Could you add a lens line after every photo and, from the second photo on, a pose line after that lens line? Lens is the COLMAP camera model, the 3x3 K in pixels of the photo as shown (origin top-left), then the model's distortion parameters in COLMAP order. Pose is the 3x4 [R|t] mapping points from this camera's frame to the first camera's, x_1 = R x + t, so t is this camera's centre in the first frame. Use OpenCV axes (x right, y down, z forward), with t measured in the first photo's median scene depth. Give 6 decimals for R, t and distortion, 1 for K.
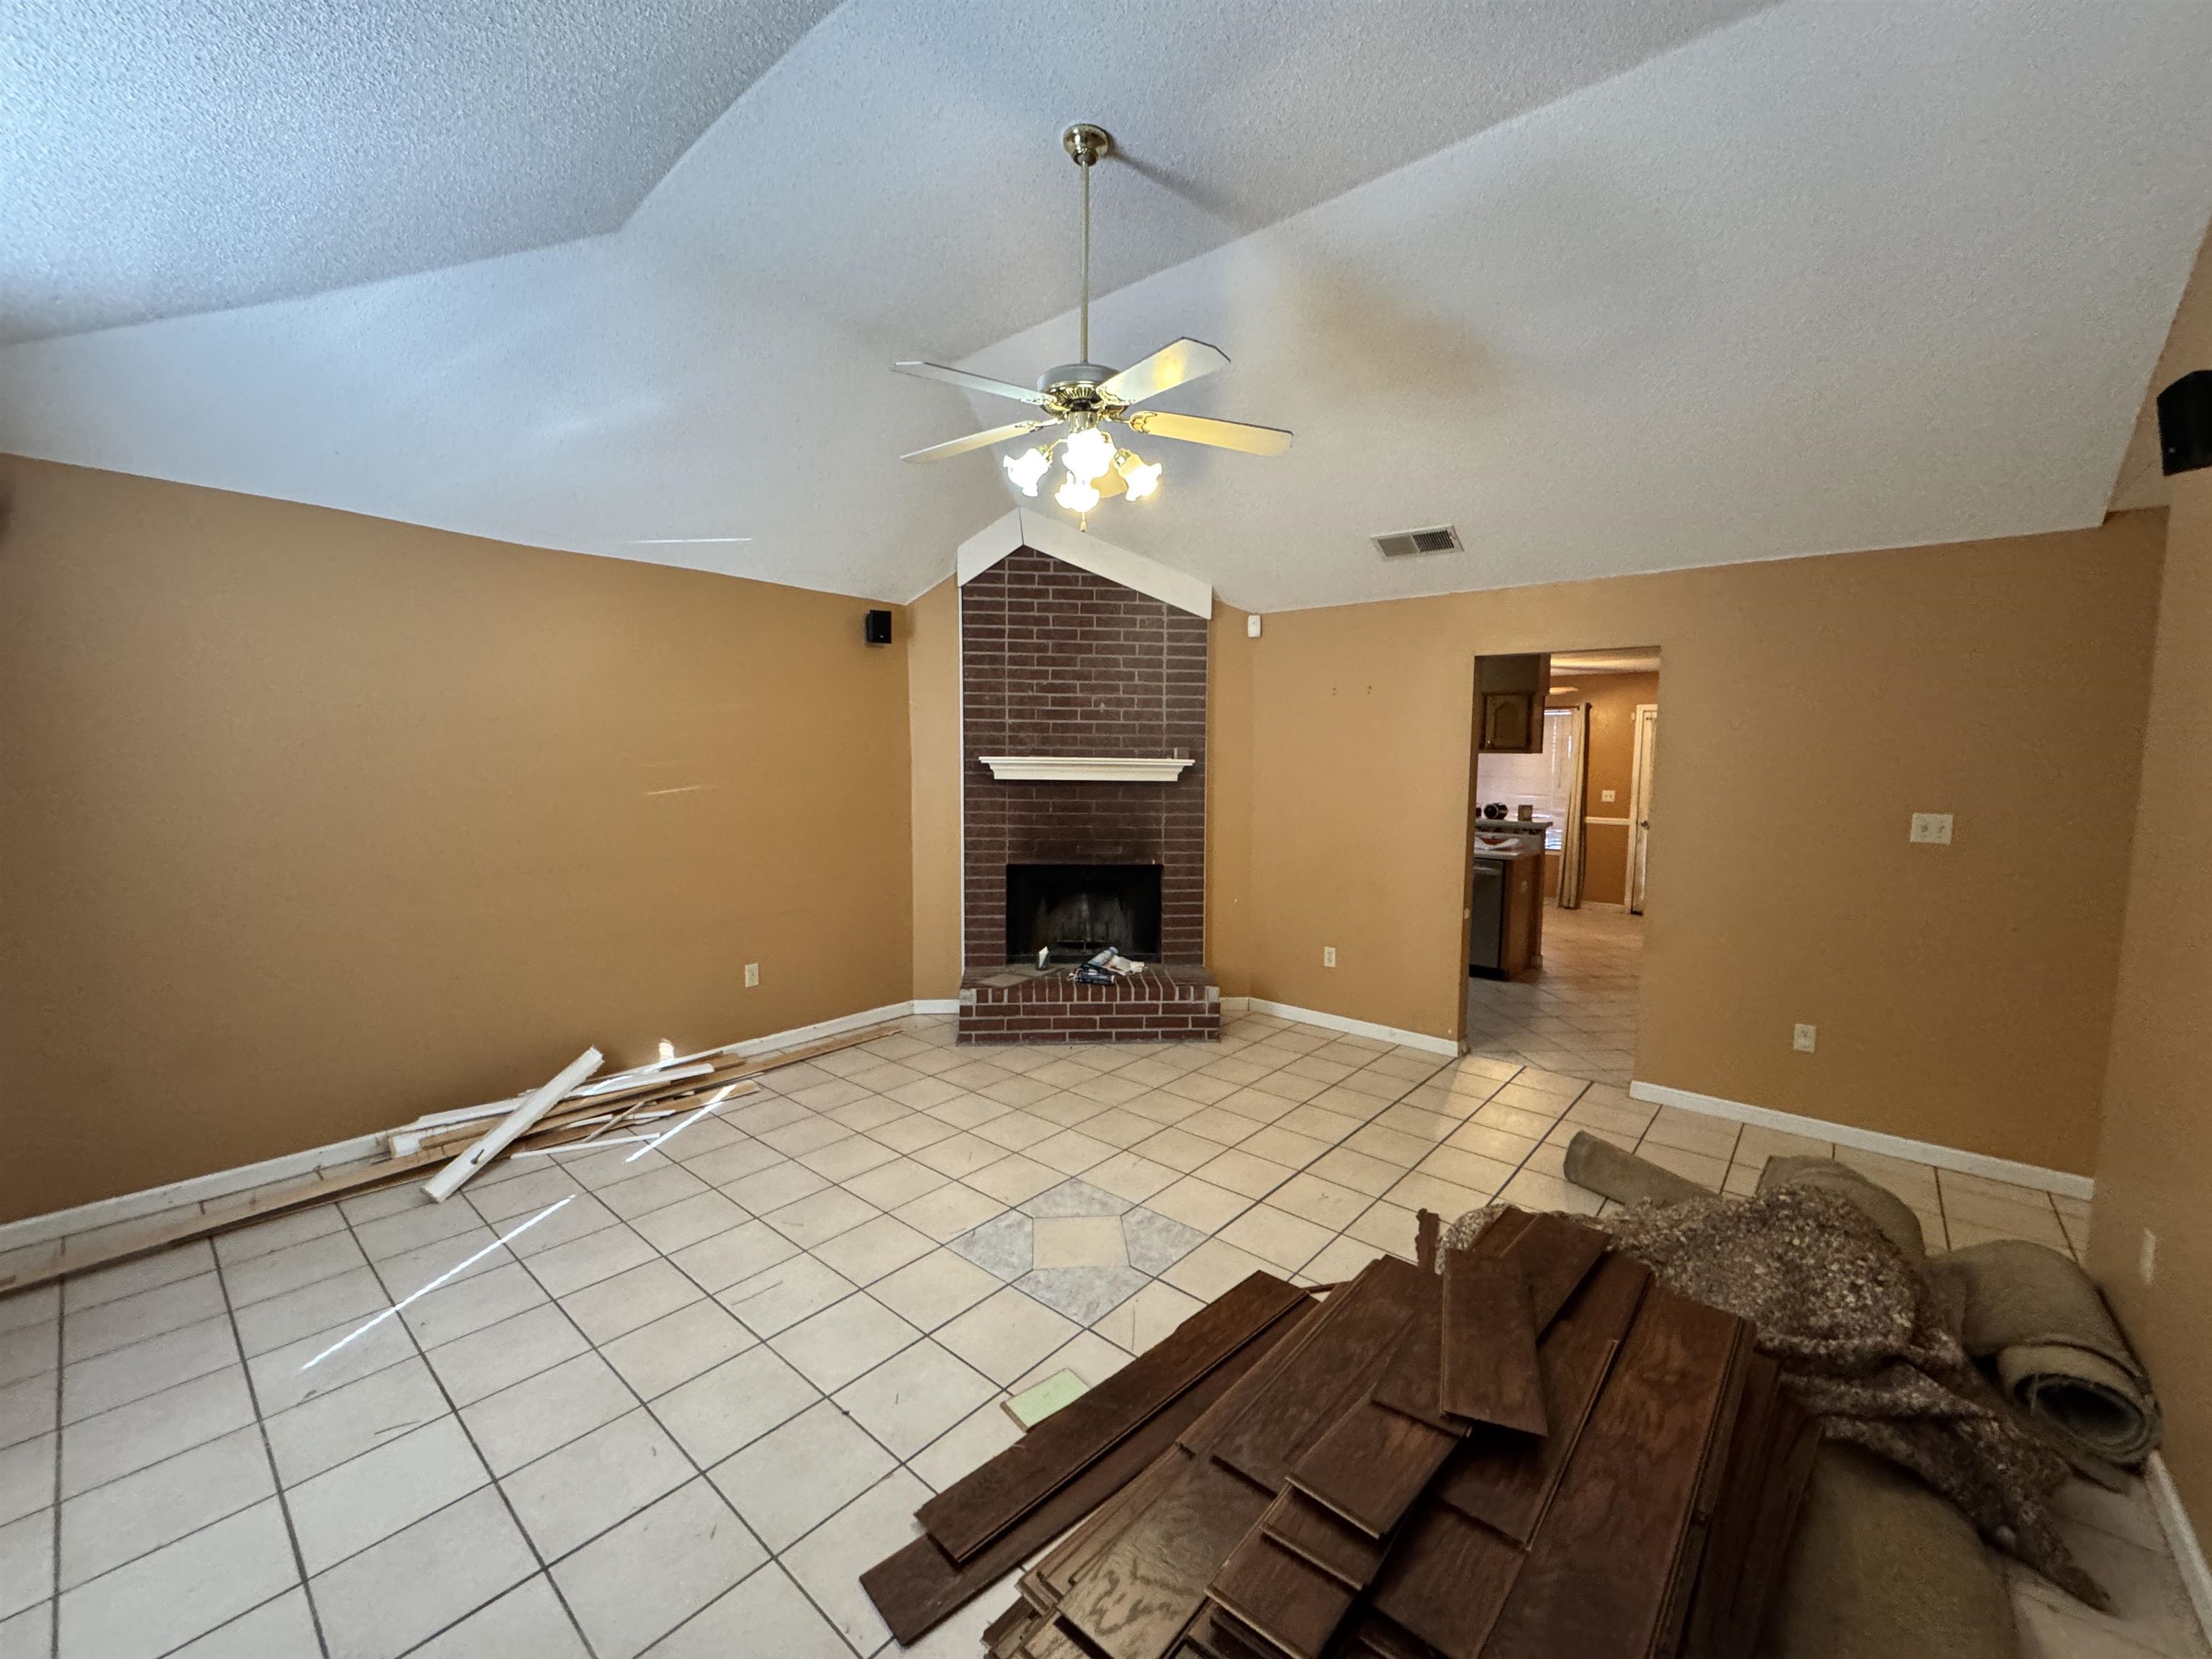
lens RADIAL K [[883.8, 0, 1111.5], [0, 883.8, 831.2], [0, 0, 1]] dist [-0.001537, -0.000147]
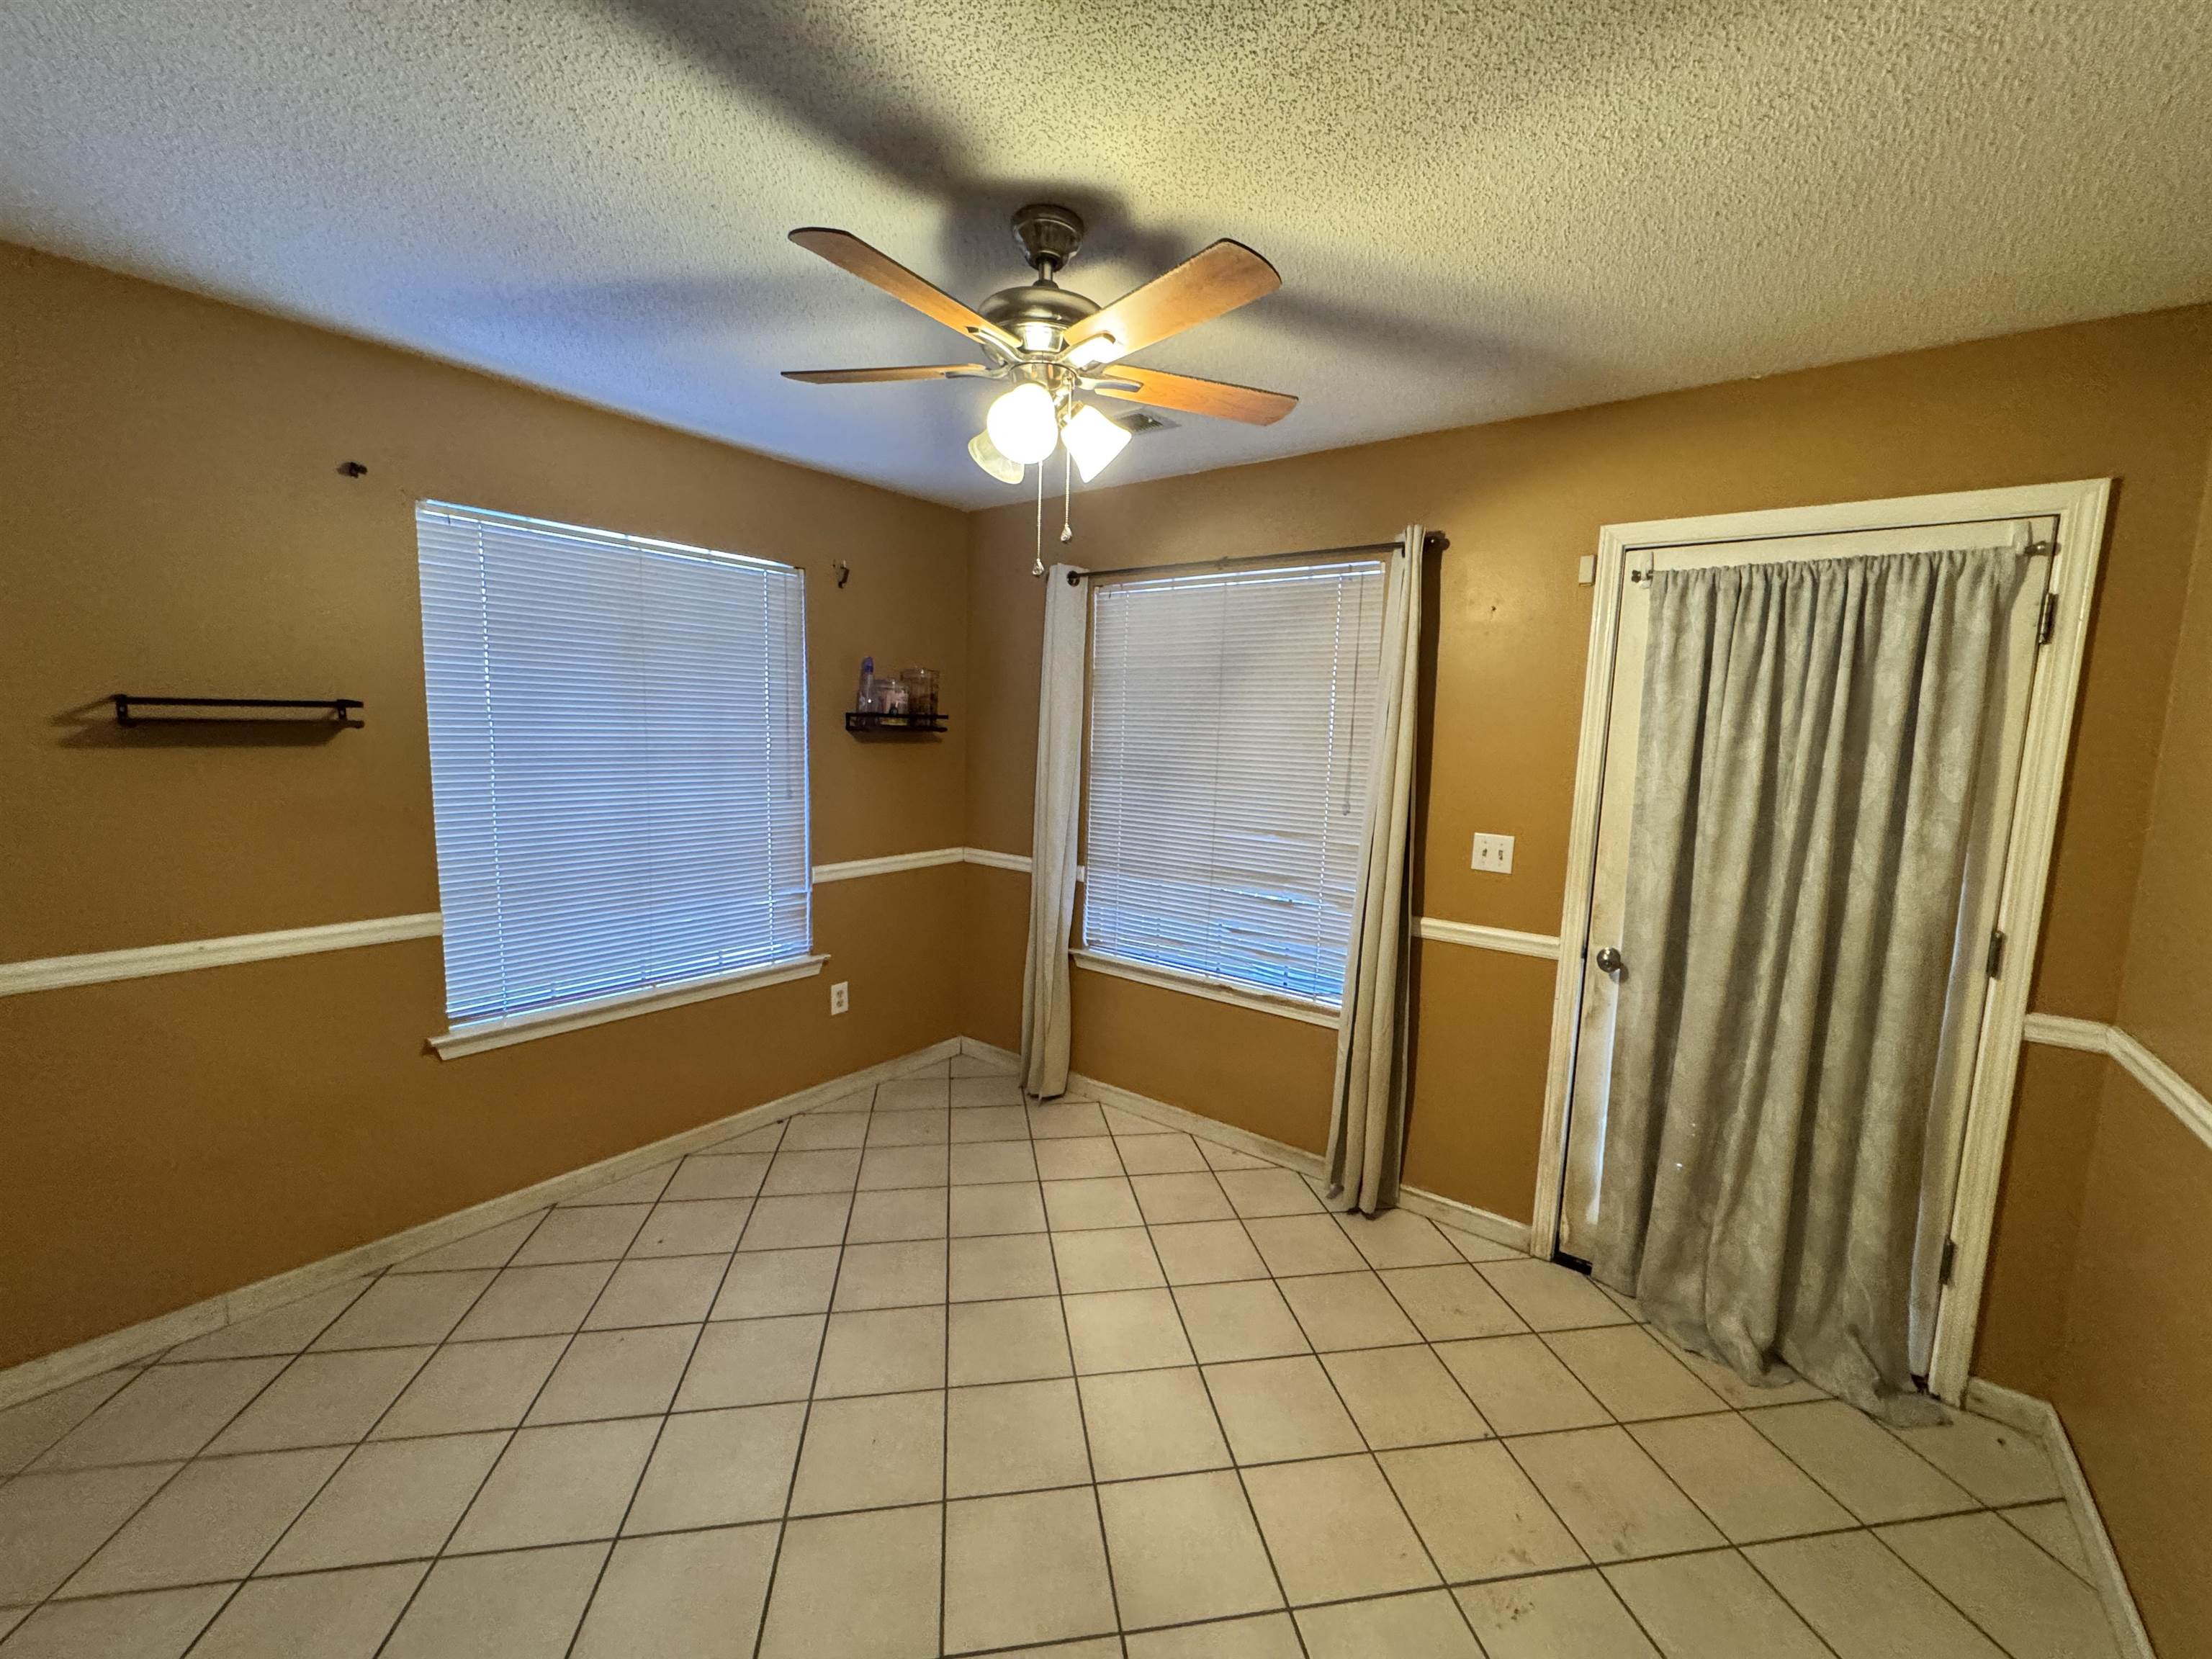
lens RADIAL K [[883.8, 0, 1099.9], [0, 883.8, 825.5], [0, 0, 1]] dist [-0.001537, -0.000147]
pose [[0.998001, 0.021504, 0.059426, 0.414904], [-0.022587, 0.999590, 0.017612, -0.051556], [-0.059023, -0.018919, 0.998077, 0.715235]]
